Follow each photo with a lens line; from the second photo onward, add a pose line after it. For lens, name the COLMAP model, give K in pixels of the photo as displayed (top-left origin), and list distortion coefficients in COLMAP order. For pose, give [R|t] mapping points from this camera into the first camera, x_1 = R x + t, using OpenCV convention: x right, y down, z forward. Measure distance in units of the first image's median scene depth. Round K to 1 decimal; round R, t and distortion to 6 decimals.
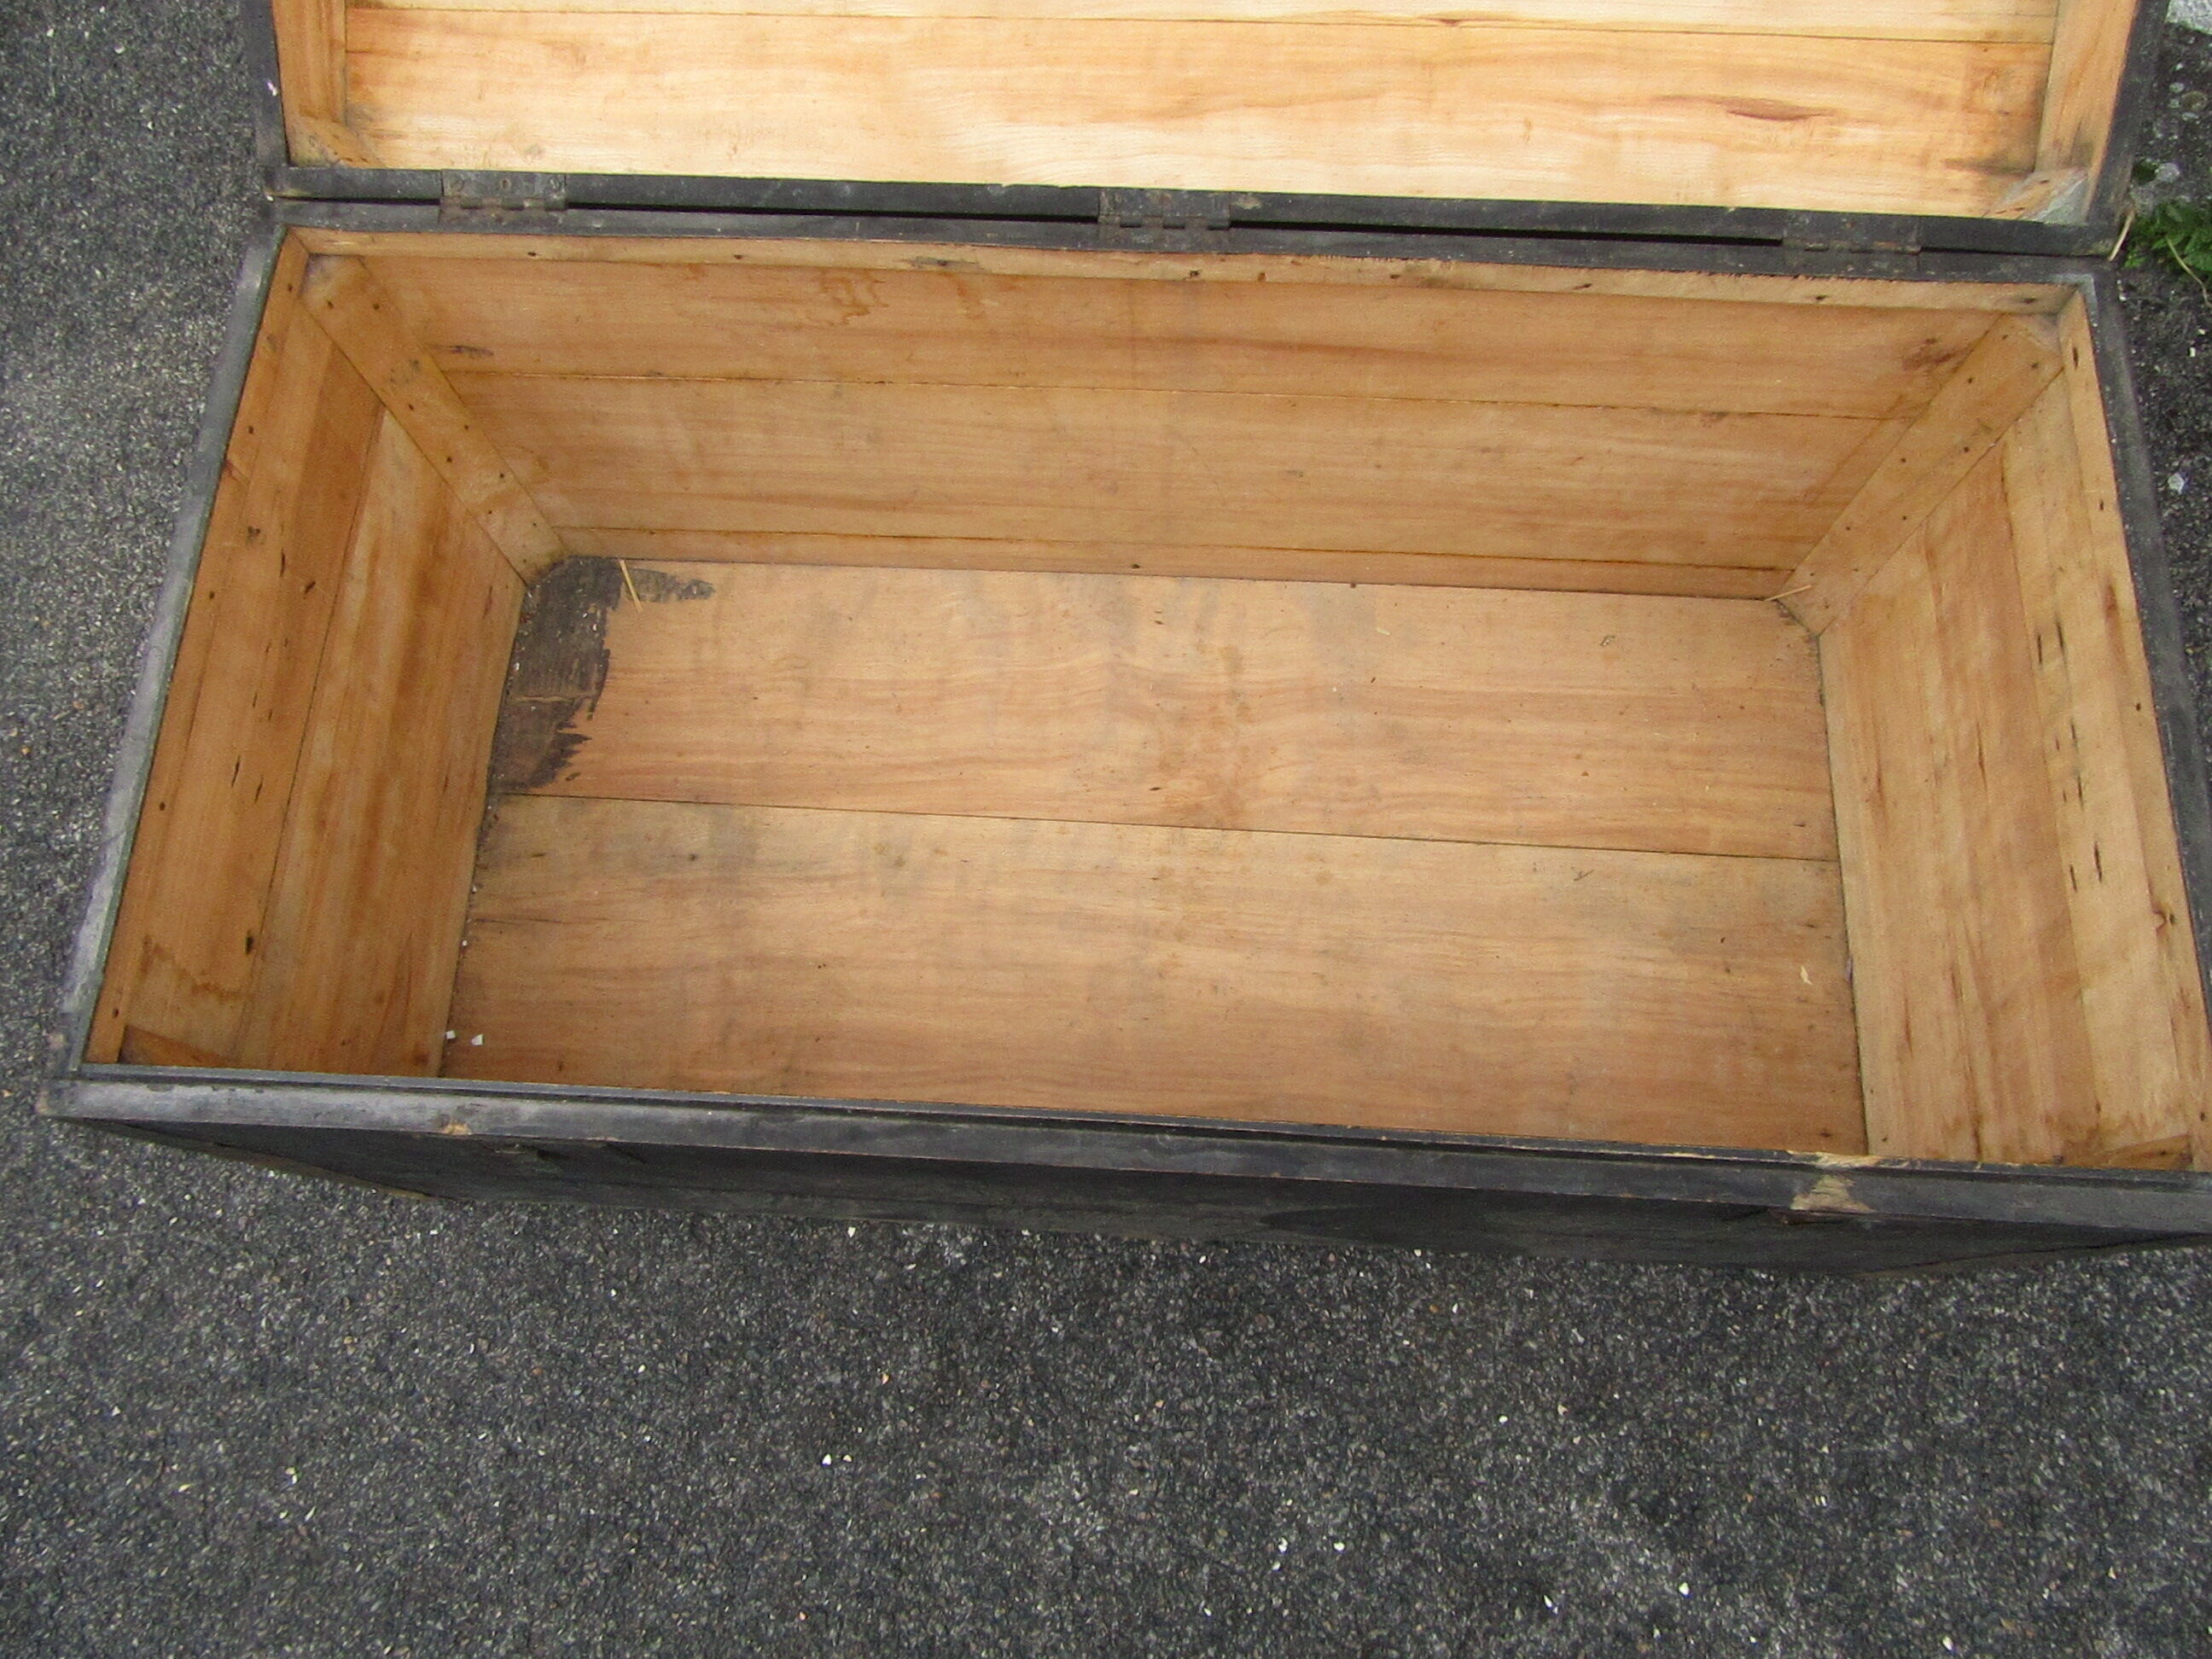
lens RADIAL K [[1611.7, 0, 1108.8], [0, 1611.7, 817.5], [0, 0, 1]] dist [-0.010720, 0.007885]
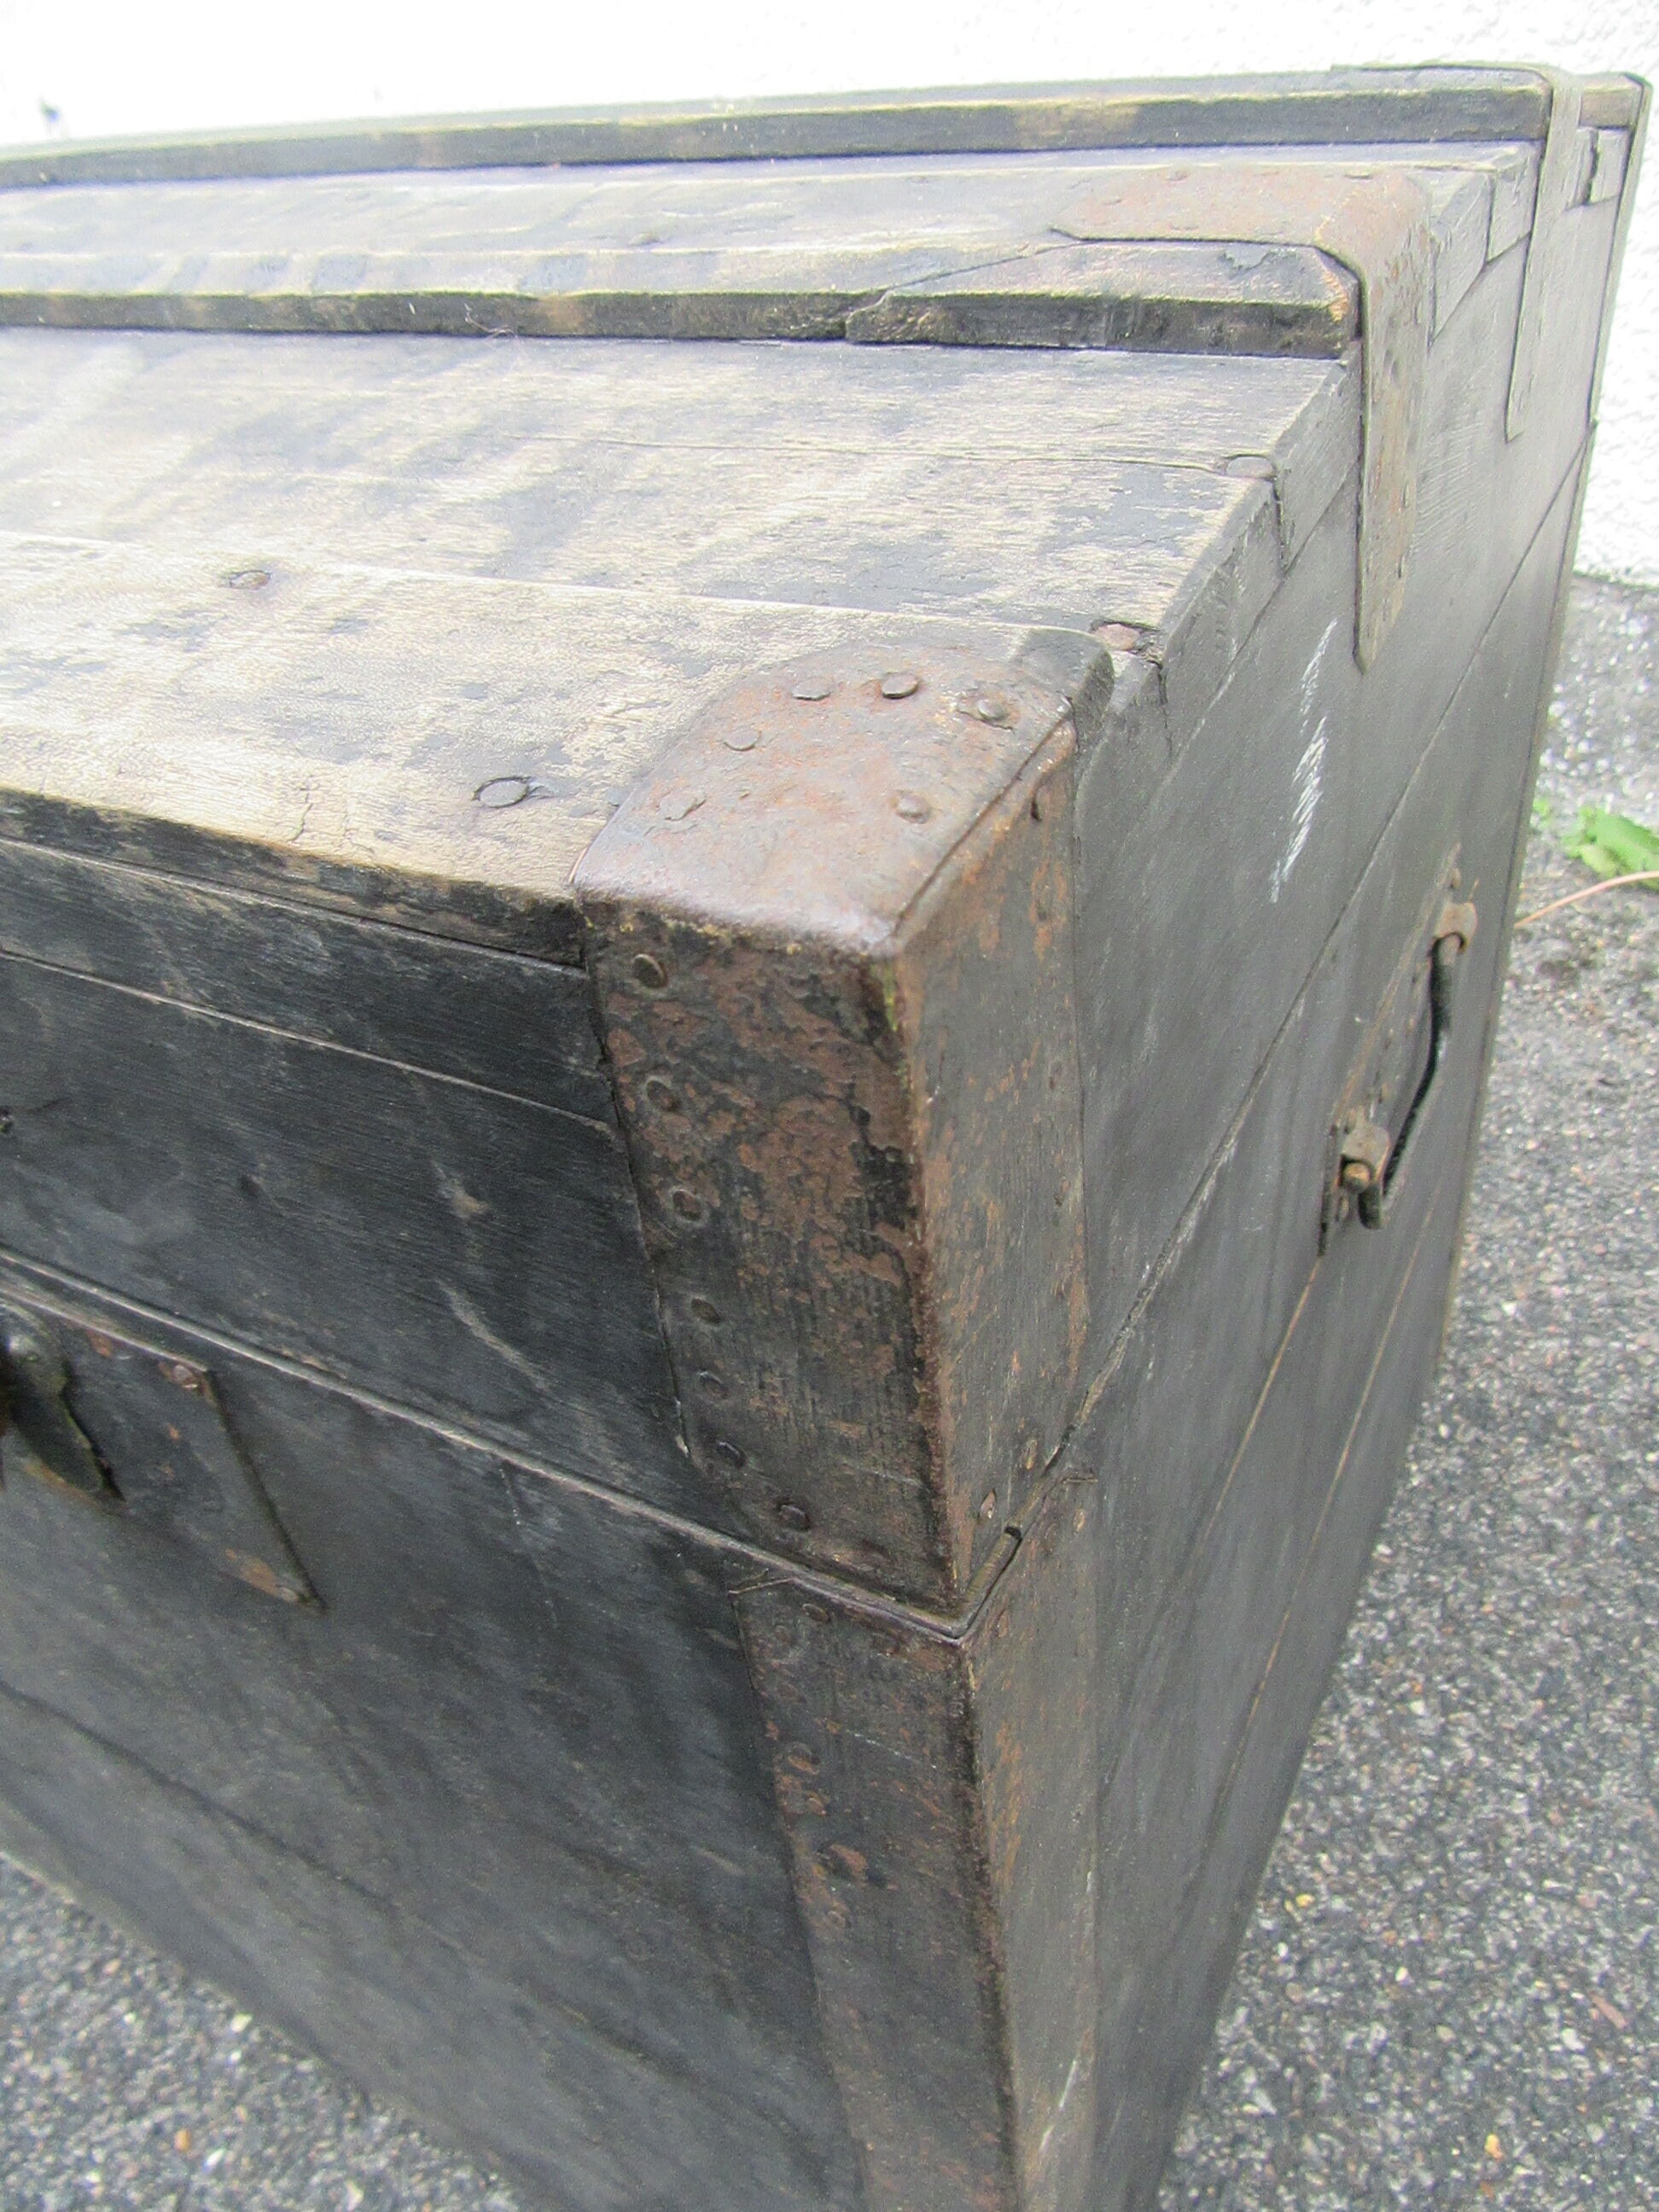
lens RADIAL K [[1611.7, 0, 826.4], [0, 1611.7, 1115.0], [0, 0, 1]] dist [-0.010720, 0.007885]
pose [[0.900075, 0.203918, -0.385074, 0.494616], [-0.379825, 0.800259, -0.464025, 0.200258], [0.213536, 0.563918, 0.797746, 0.452373]]
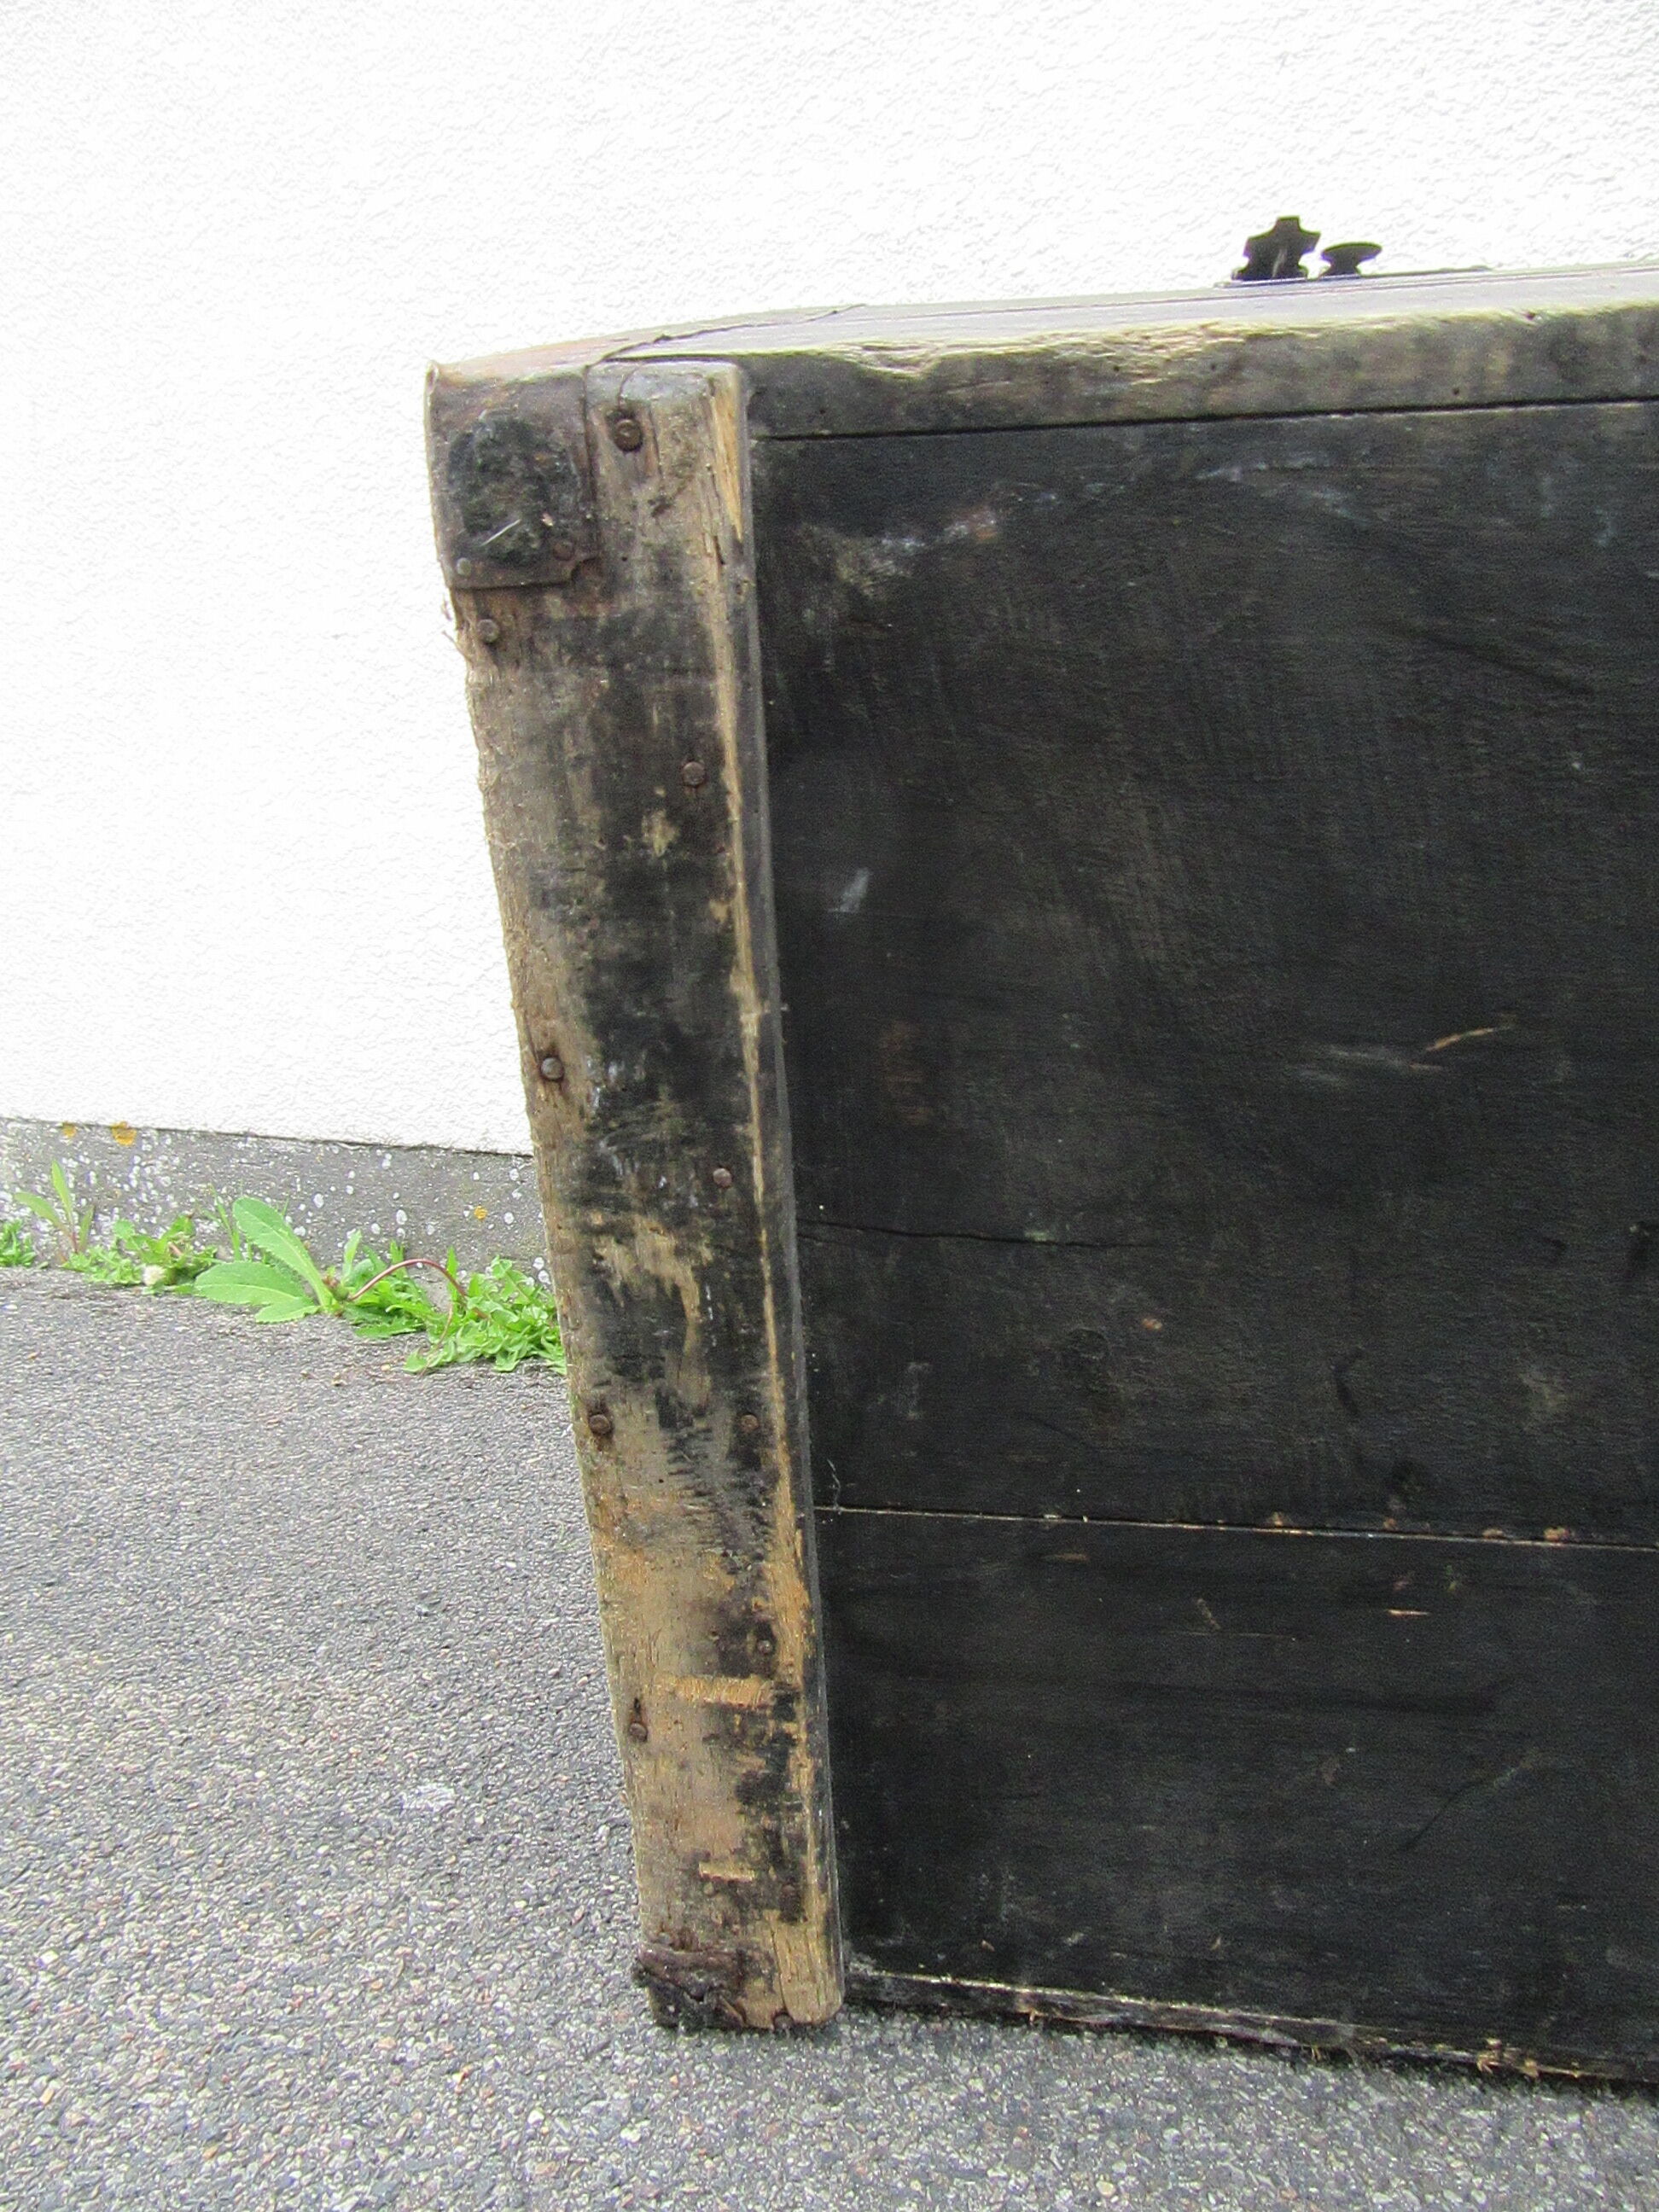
lens RADIAL K [[1611.7, 0, 814.5], [0, 1611.7, 1114.9], [0, 0, 1]] dist [-0.010720, 0.007885]
pose [[0.991885, 0.052152, -0.115946, -0.322248], [-0.126982, 0.361542, -0.923668, 0.151588], [-0.006252, 0.930896, 0.365231, 0.726216]]
